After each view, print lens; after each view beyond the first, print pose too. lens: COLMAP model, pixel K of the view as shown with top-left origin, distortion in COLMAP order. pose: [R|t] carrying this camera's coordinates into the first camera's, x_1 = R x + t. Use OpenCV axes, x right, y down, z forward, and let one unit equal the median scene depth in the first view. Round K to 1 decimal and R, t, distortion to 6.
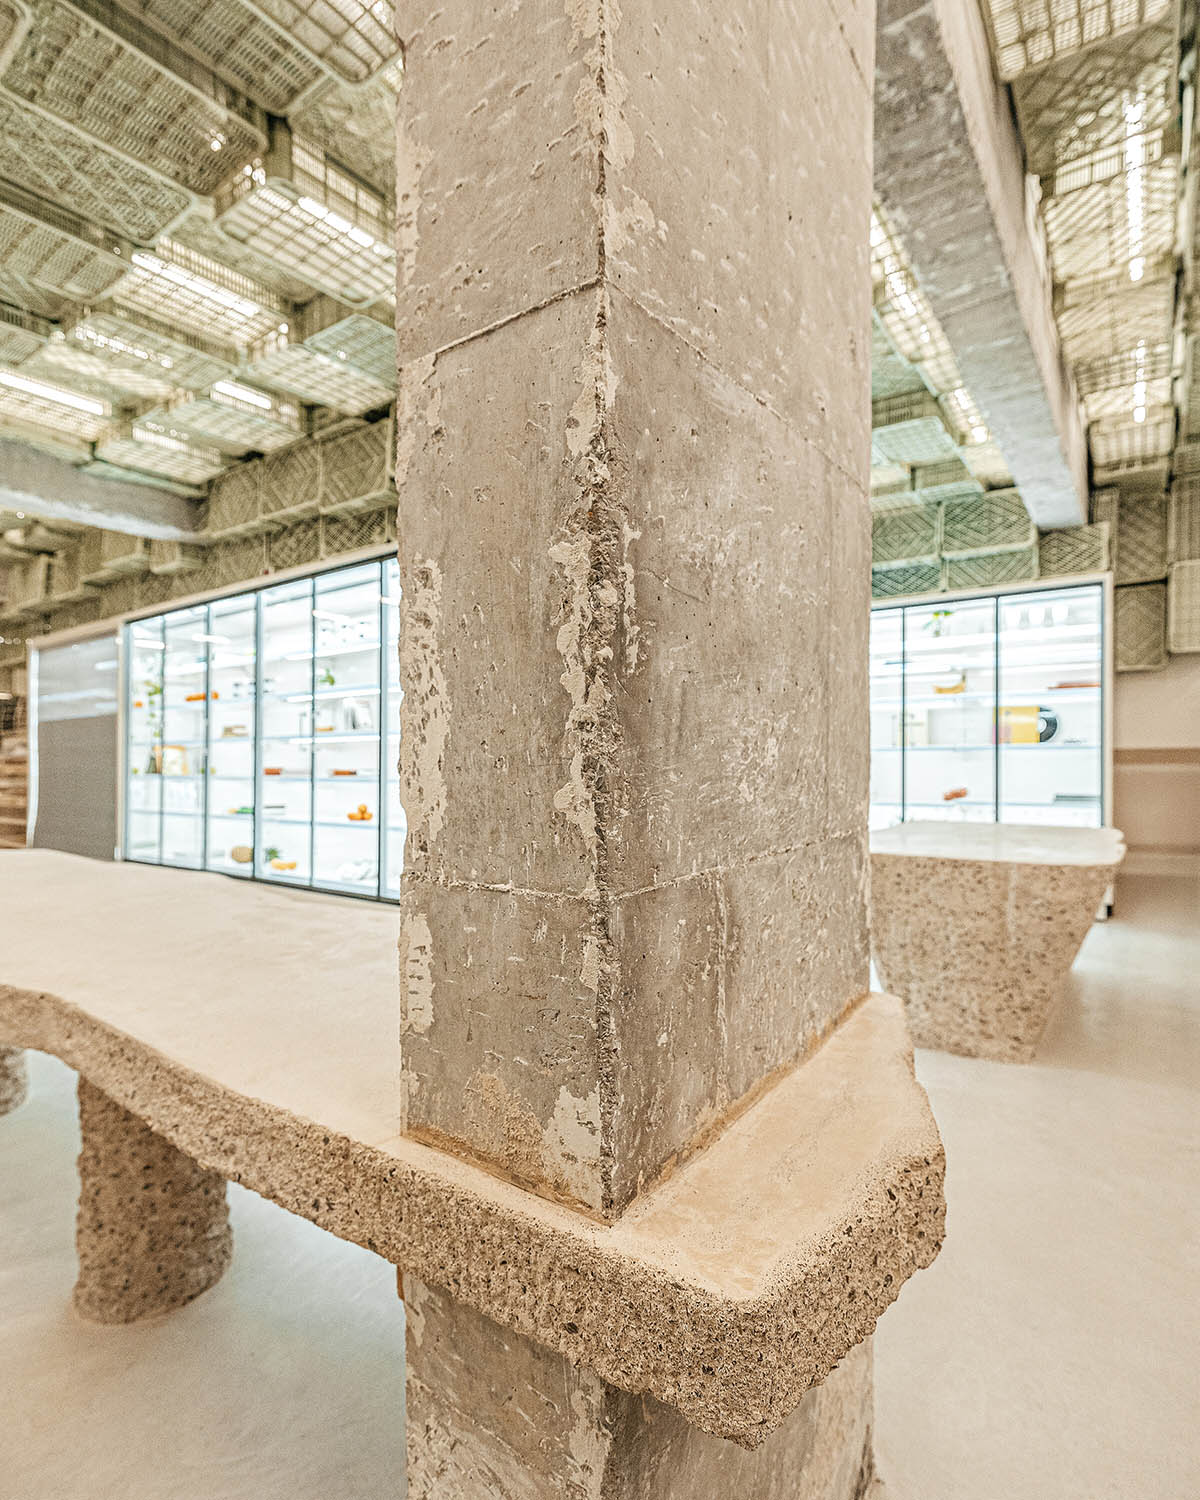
lens RADIAL K [[761.8, 0, 600.0], [0, 761.8, 750.0], [0, 0, 1]] dist [-0.000446, -0.000158]
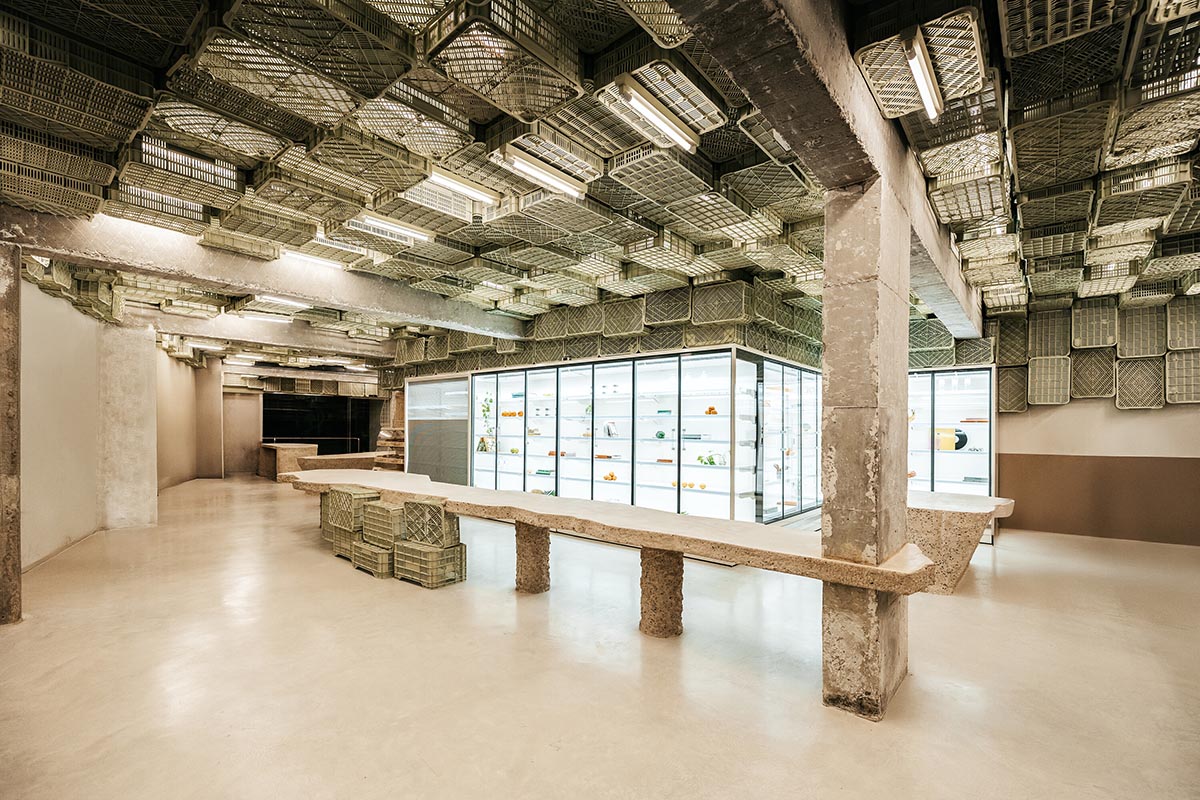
lens RADIAL K [[537.2, 0, 578.6], [0, 537.2, 406.0], [0, 0, 1]] dist [0.001582, 0.000008]
pose [[0.995777, 0.020800, -0.089419, -0.264302], [-0.023543, 0.999281, -0.029729, -0.060553], [0.088737, 0.031708, 0.995550, -0.460249]]
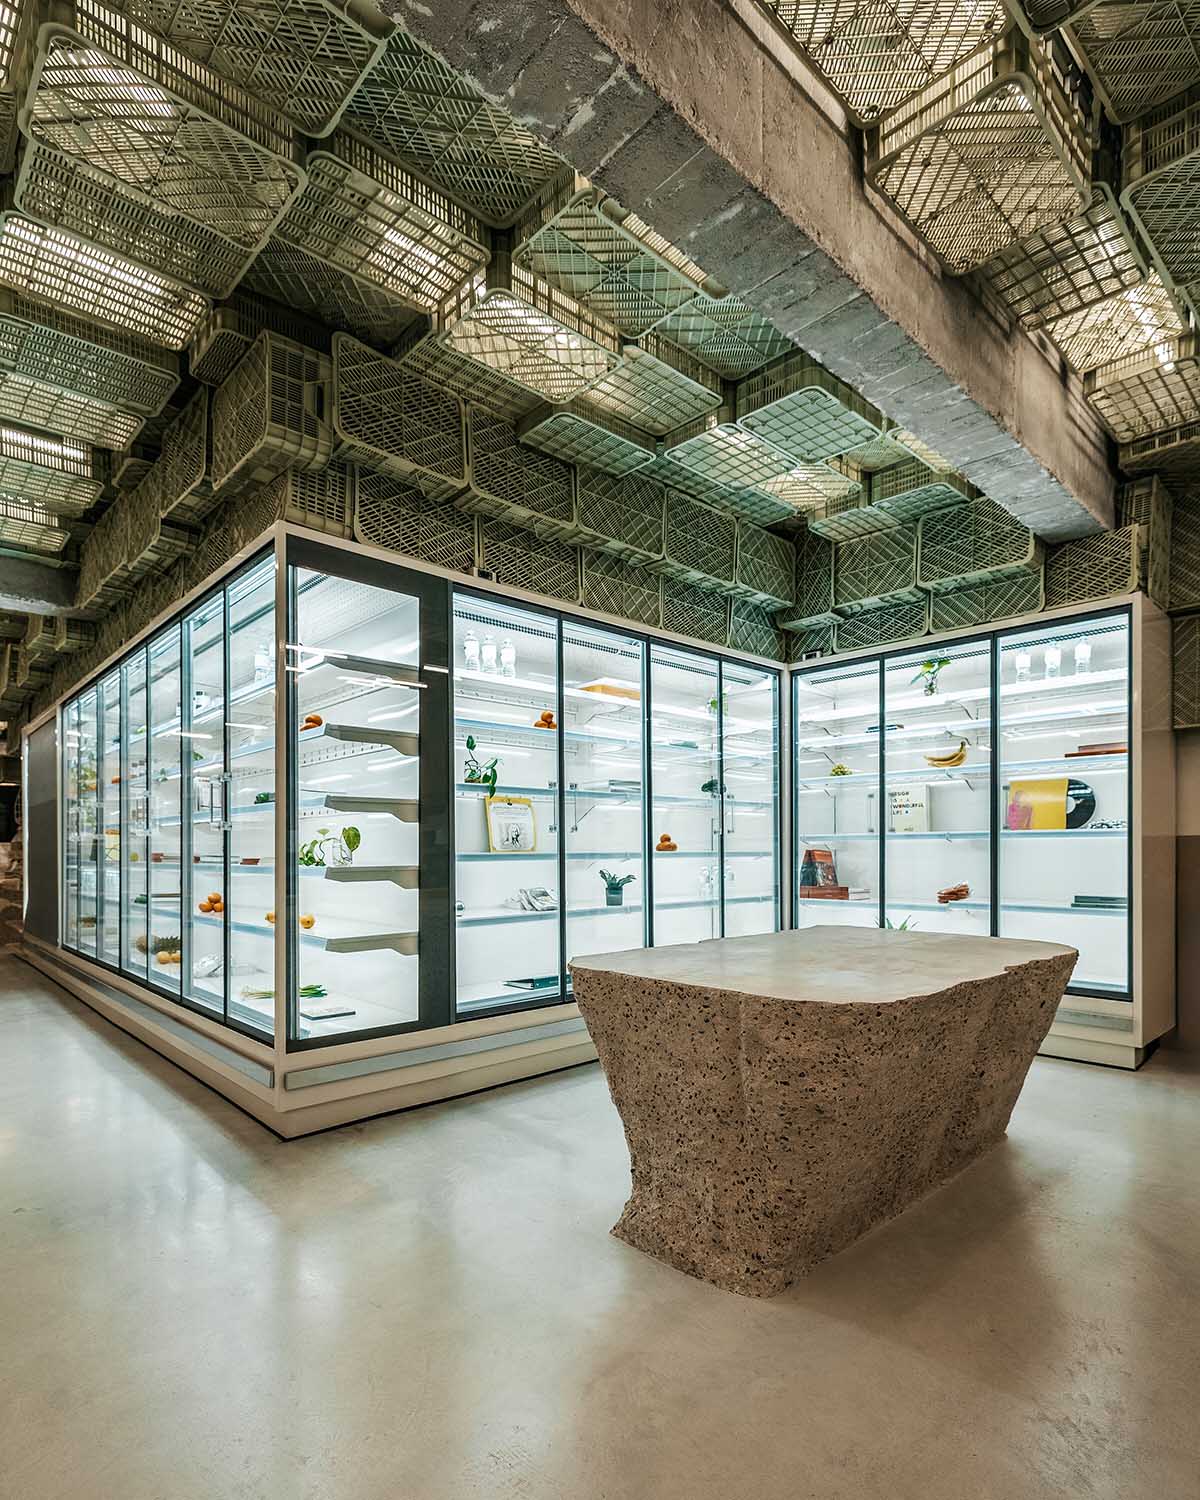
lens RADIAL K [[780.6, 0, 599.1], [0, 780.6, 842.4], [0, 0, 1]] dist [-0.000051, -0.000366]
pose [[0.981121, 0.004117, -0.193353, 0.312269], [-0.004288, 0.999991, -0.000468, 0.008381], [0.193349, 0.001289, 0.981129, 0.171825]]
